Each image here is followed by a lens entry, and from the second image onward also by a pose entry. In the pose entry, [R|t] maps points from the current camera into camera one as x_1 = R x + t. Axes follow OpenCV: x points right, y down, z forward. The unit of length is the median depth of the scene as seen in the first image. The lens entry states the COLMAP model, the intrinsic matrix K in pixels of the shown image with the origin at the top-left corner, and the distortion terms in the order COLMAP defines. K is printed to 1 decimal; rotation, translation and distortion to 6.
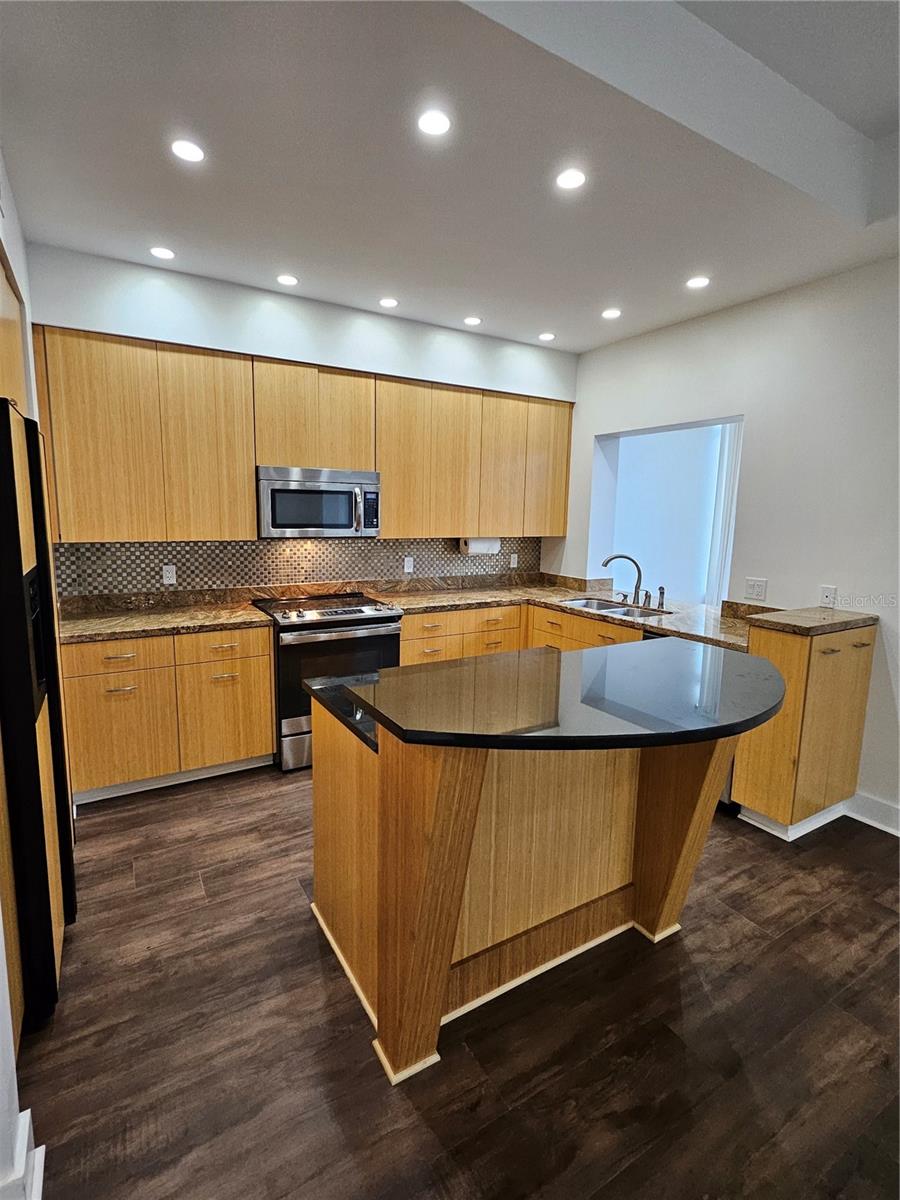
lens RADIAL K [[571.4, 0, 444.7], [0, 571.4, 590.0], [0, 0, 1]] dist [0.001465, 0.000024]
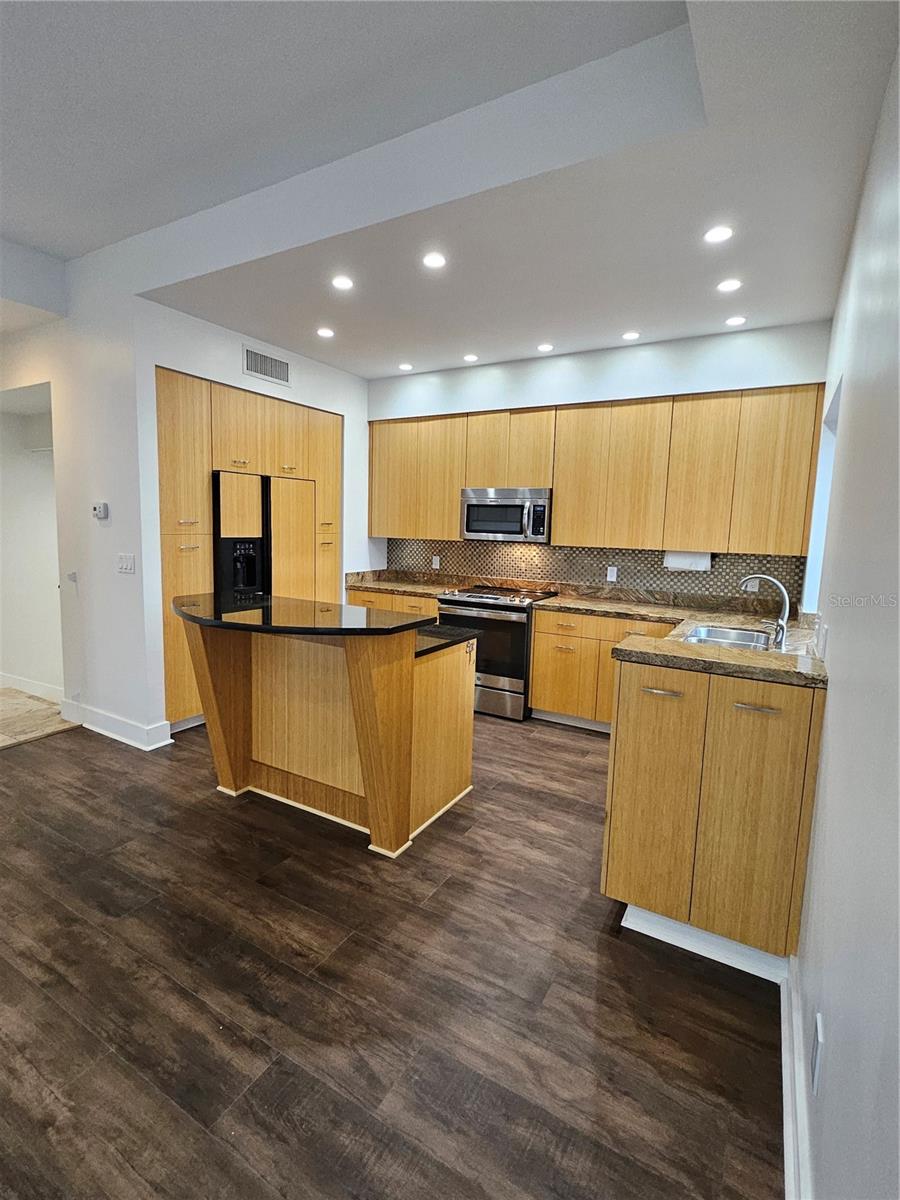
lens RADIAL K [[571.4, 0, 444.7], [0, 571.4, 590.0], [0, 0, 1]] dist [0.001465, 0.000024]
pose [[0.483048, 0.098612, -0.870023, 0.832617], [-0.140778, 0.989458, 0.033987, -0.008384], [0.864203, 0.106062, 0.491838, 0.259028]]
